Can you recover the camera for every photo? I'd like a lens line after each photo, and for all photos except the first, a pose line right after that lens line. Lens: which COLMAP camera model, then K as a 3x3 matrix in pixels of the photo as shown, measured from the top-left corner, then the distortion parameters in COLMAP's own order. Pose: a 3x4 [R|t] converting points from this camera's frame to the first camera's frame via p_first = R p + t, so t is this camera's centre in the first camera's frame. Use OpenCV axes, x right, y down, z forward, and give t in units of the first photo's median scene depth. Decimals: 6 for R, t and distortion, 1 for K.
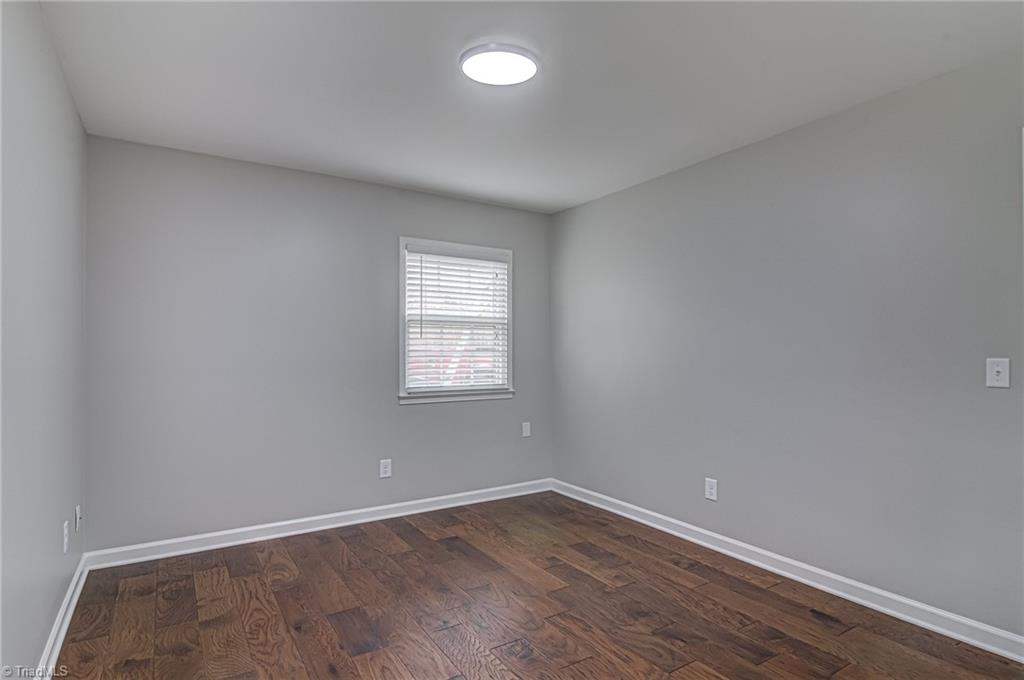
lens RADIAL K [[542.7, 0, 516.6], [0, 542.7, 342.0], [0, 0, 1]] dist [0.013234, -0.002107]
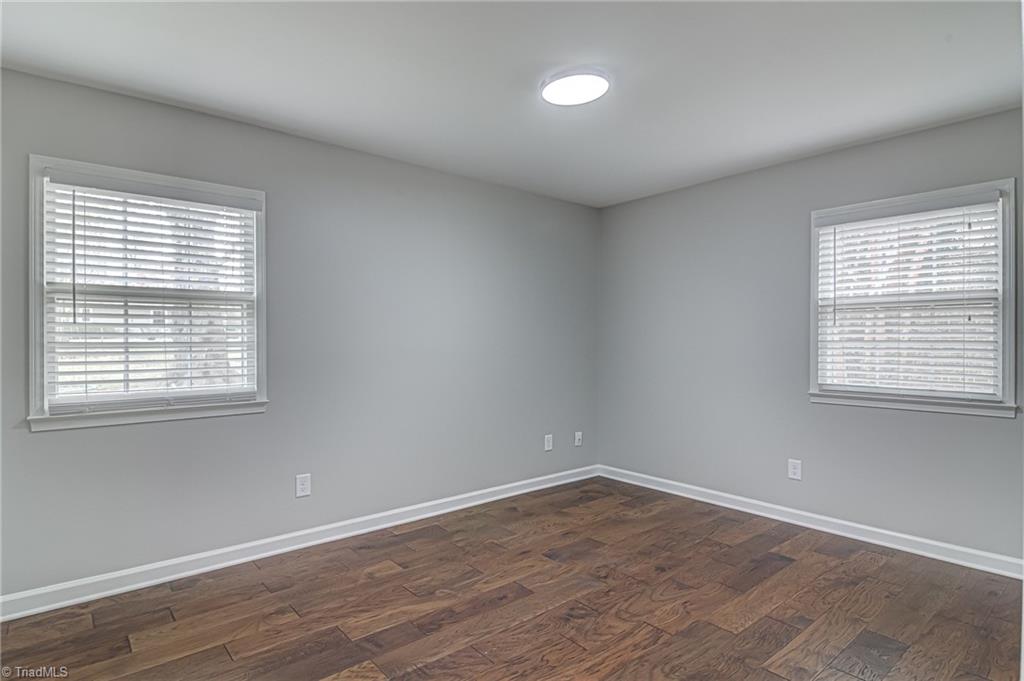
lens RADIAL K [[542.7, 0, 514.4], [0, 542.7, 337.8], [0, 0, 1]] dist [0.013234, -0.002107]
pose [[0.135087, -0.006097, -0.990815, 0.772419], [0.015514, 0.999871, -0.004037, 0.009265], [0.990712, -0.014827, 0.135164, 0.521121]]
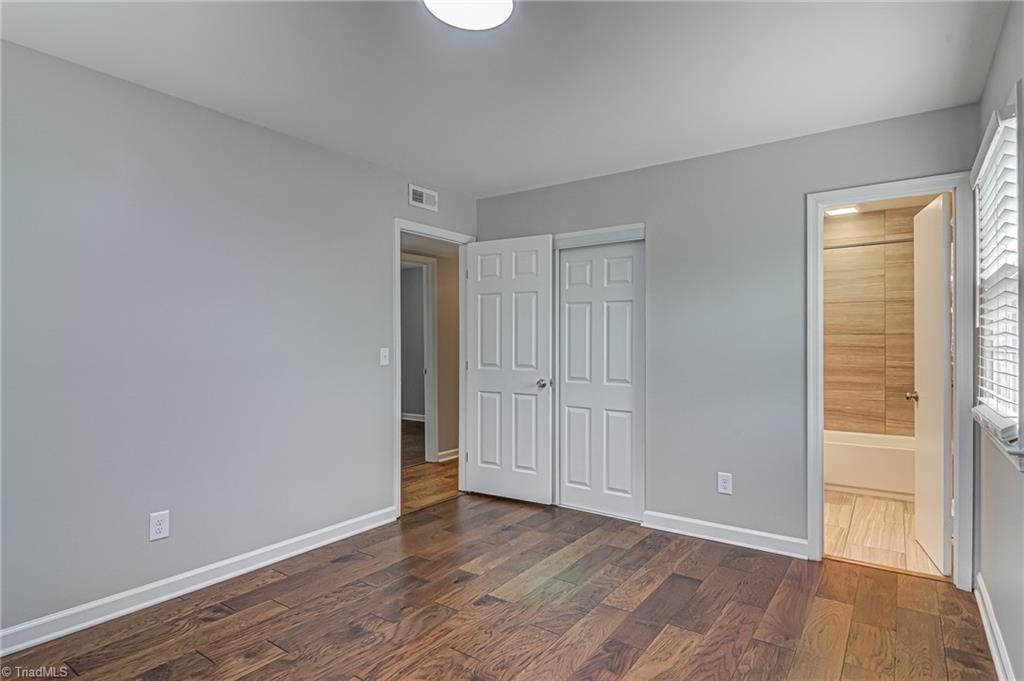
lens RADIAL K [[542.7, 0, 511.7], [0, 542.7, 343.2], [0, 0, 1]] dist [0.013234, -0.002107]
pose [[-0.372471, 0.002836, 0.928039, -0.591217], [-0.014209, 0.999861, -0.008759, 0.012761], [-0.927935, -0.016449, -0.372379, 0.896663]]
